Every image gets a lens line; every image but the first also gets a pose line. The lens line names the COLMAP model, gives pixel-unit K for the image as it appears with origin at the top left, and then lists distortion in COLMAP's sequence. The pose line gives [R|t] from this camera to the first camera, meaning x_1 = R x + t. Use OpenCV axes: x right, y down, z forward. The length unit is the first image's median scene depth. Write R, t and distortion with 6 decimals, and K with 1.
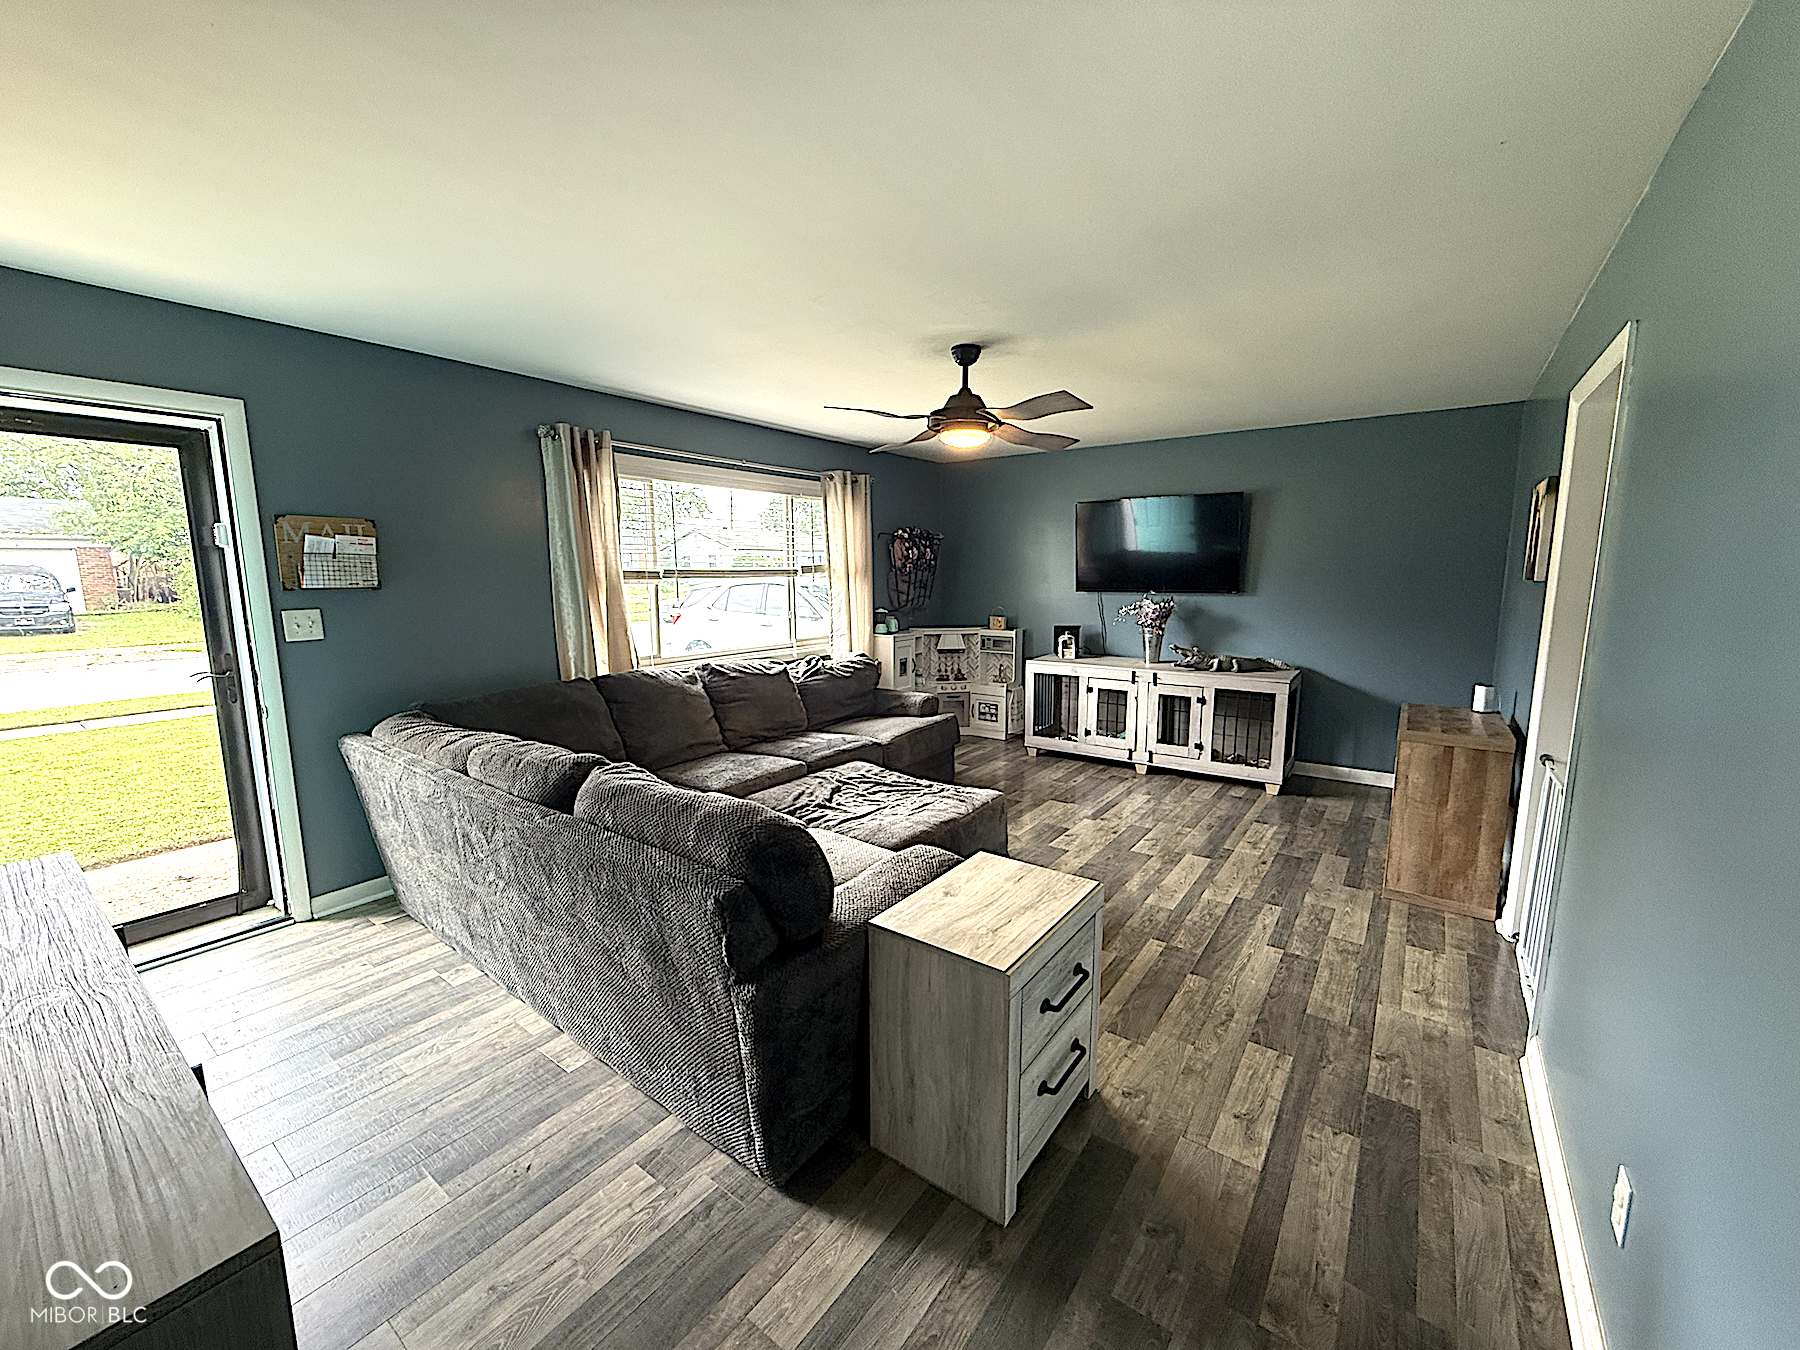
lens RADIAL K [[717.2, 0, 894.6], [0, 717.2, 678.0], [0, 0, 1]] dist [0.000855, 0.000113]
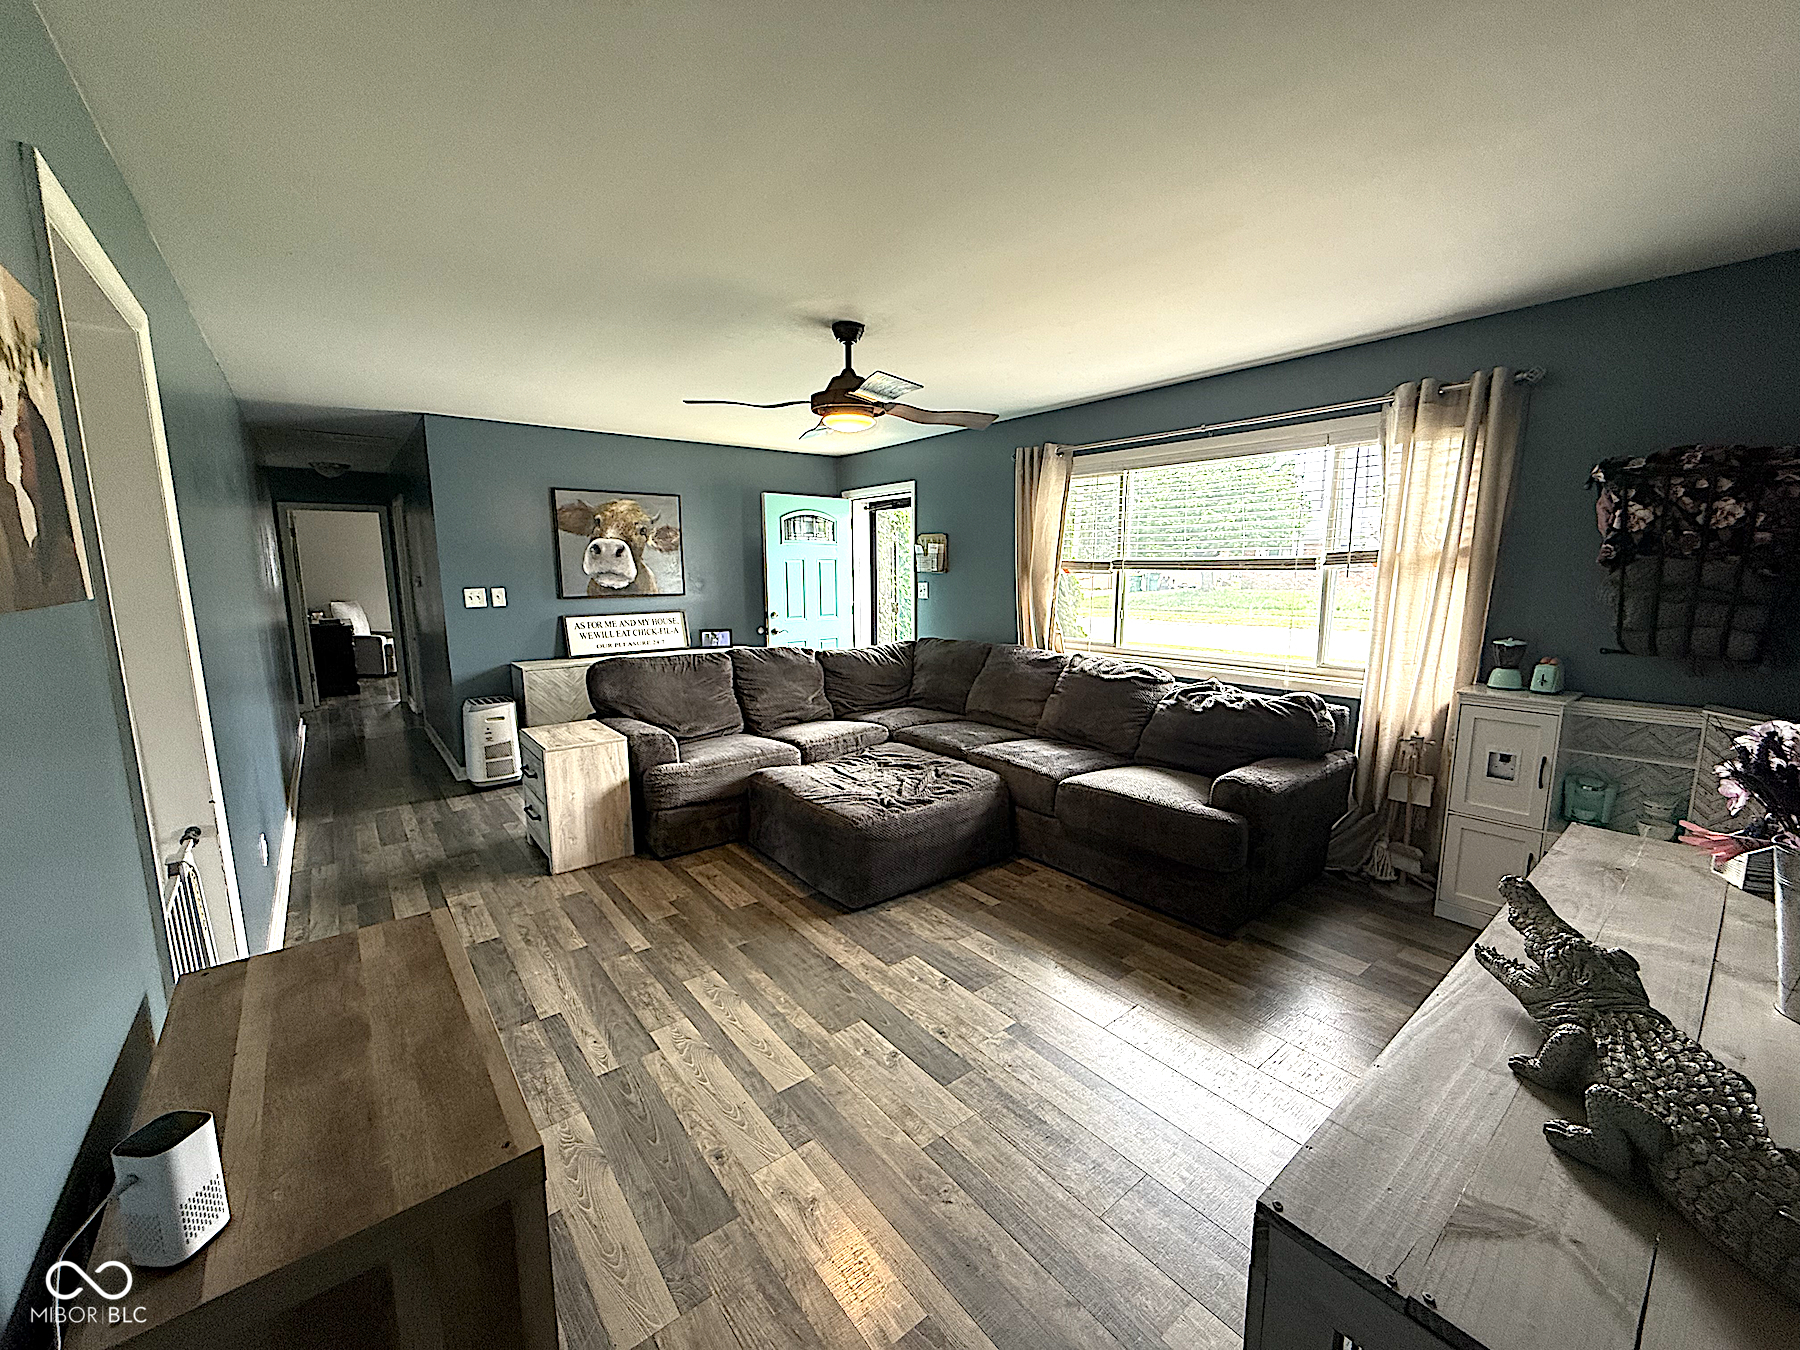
lens RADIAL K [[717.2, 0, 902.3], [0, 717.2, 677.1], [0, 0, 1]] dist [0.000855, 0.000113]
pose [[-0.254088, 0.158904, -0.954038, 0.667684], [-0.134219, 0.971073, 0.197488, -0.133770], [0.957823, 0.178230, -0.225411, 0.866630]]
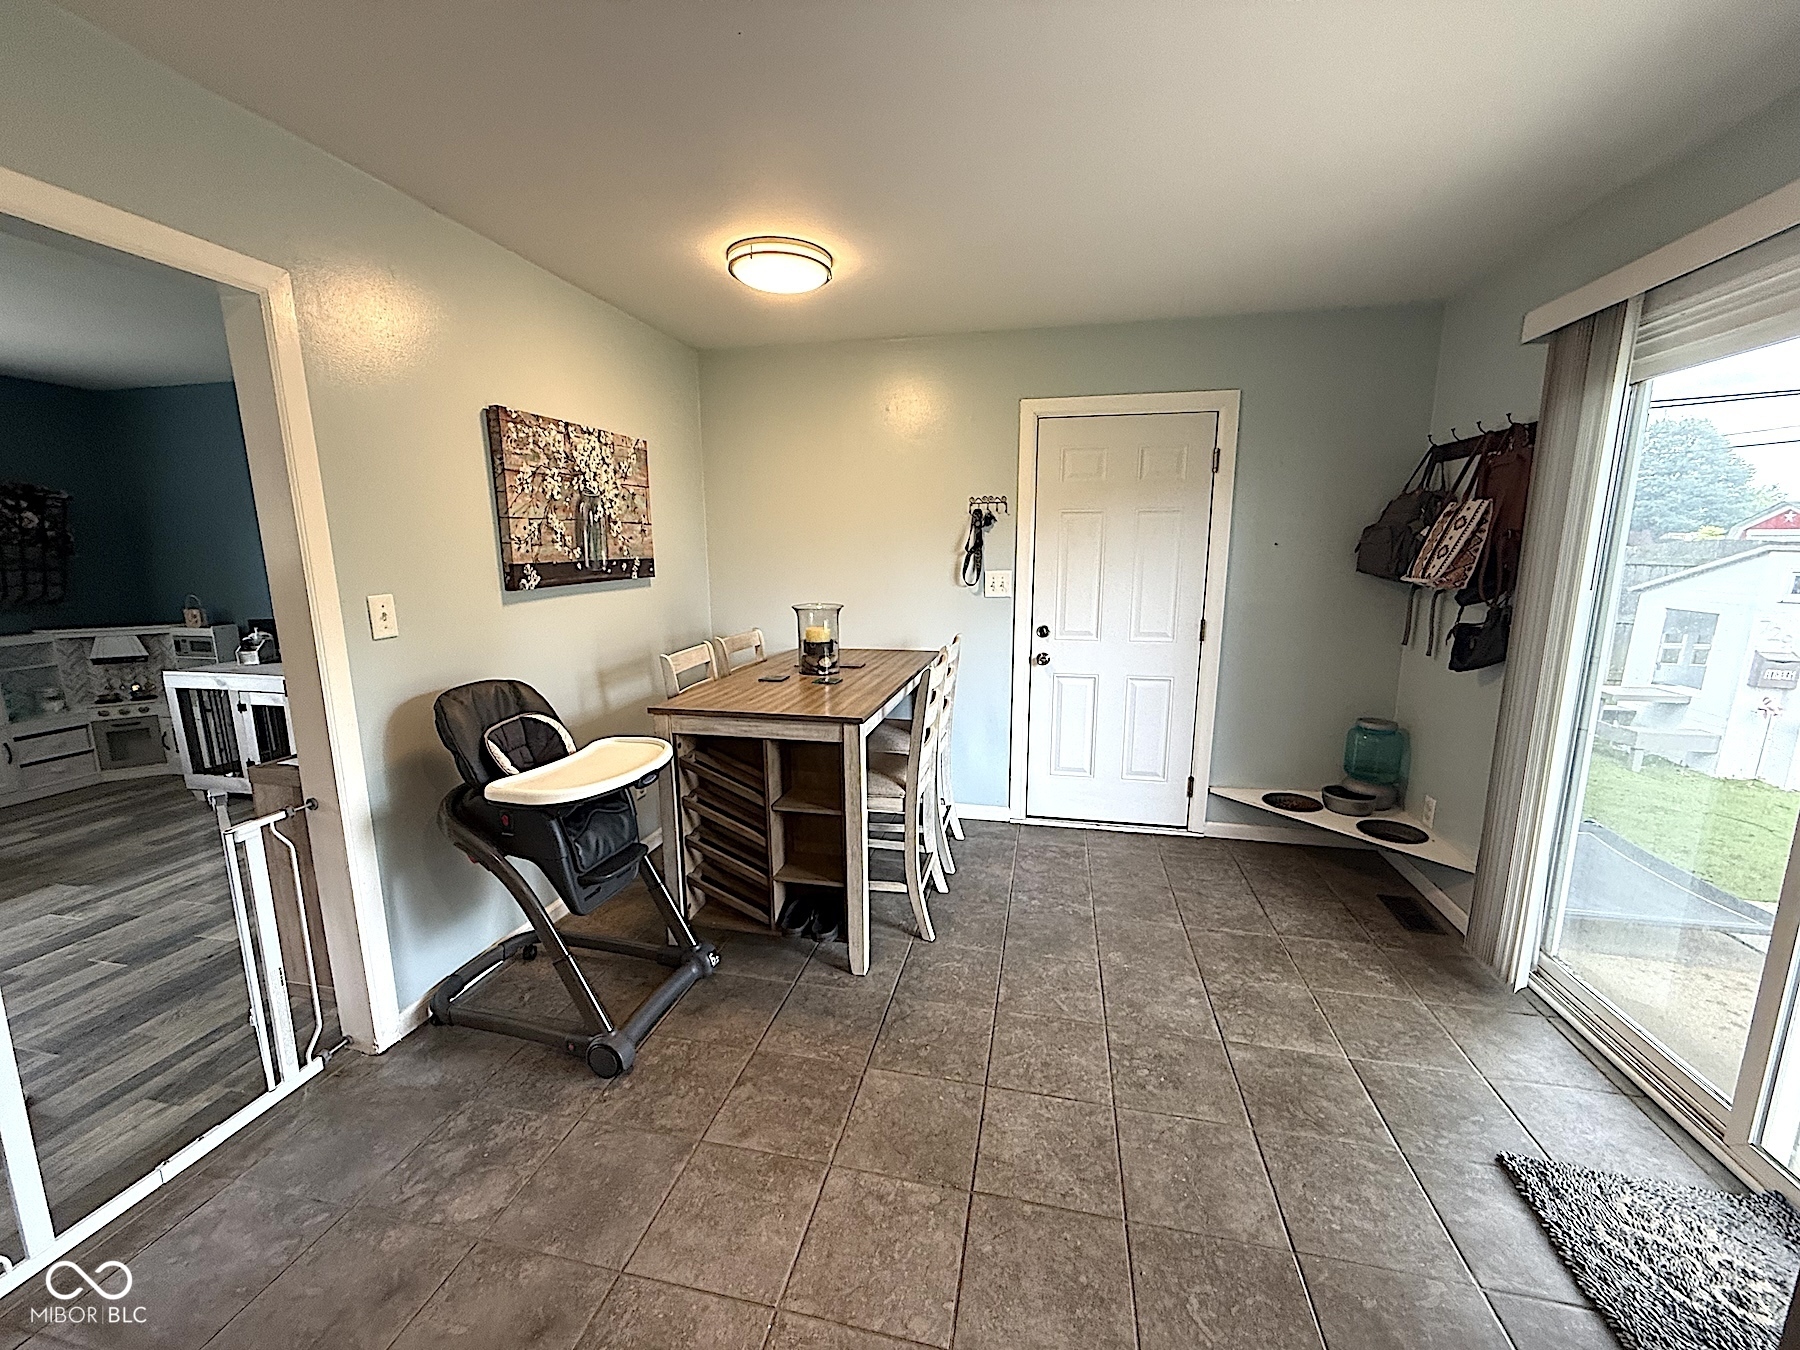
lens RADIAL K [[717.2, 0, 905.0], [0, 717.2, 676.0], [0, 0, 1]] dist [0.000855, 0.000113]
pose [[0.909299, -0.070577, 0.410114, 0.642554], [0.059393, 0.997434, 0.039964, -0.005480], [-0.411883, -0.011982, 0.911158, 0.052114]]
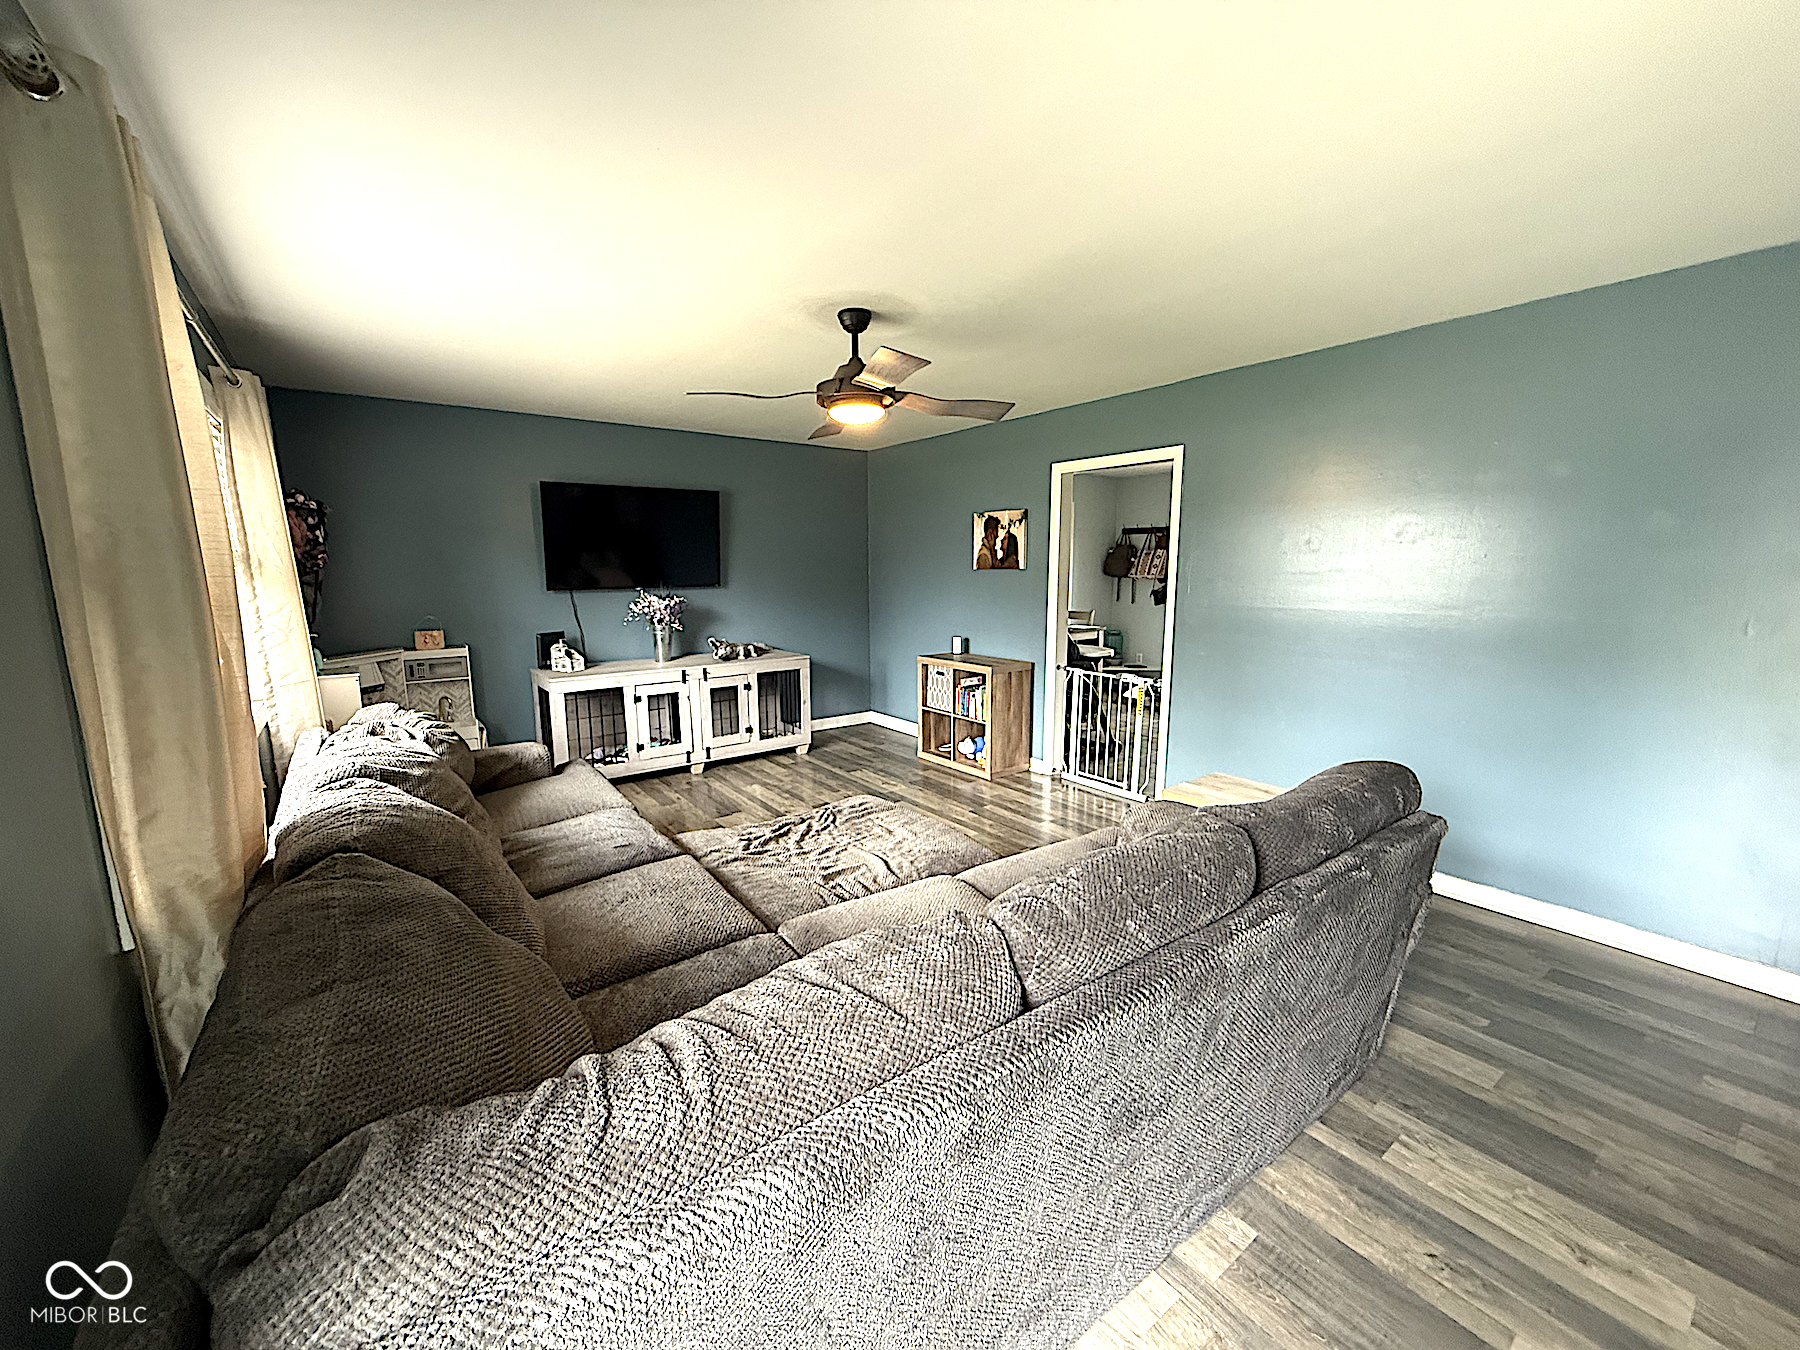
lens RADIAL K [[717.2, 0, 893.3], [0, 717.2, 680.1], [0, 0, 1]] dist [0.000855, 0.000113]
pose [[0.292442, -0.150088, 0.944432, -0.510208], [0.144563, 0.983195, 0.111485, -0.065187], [-0.945293, 0.103927, 0.309225, 0.461923]]
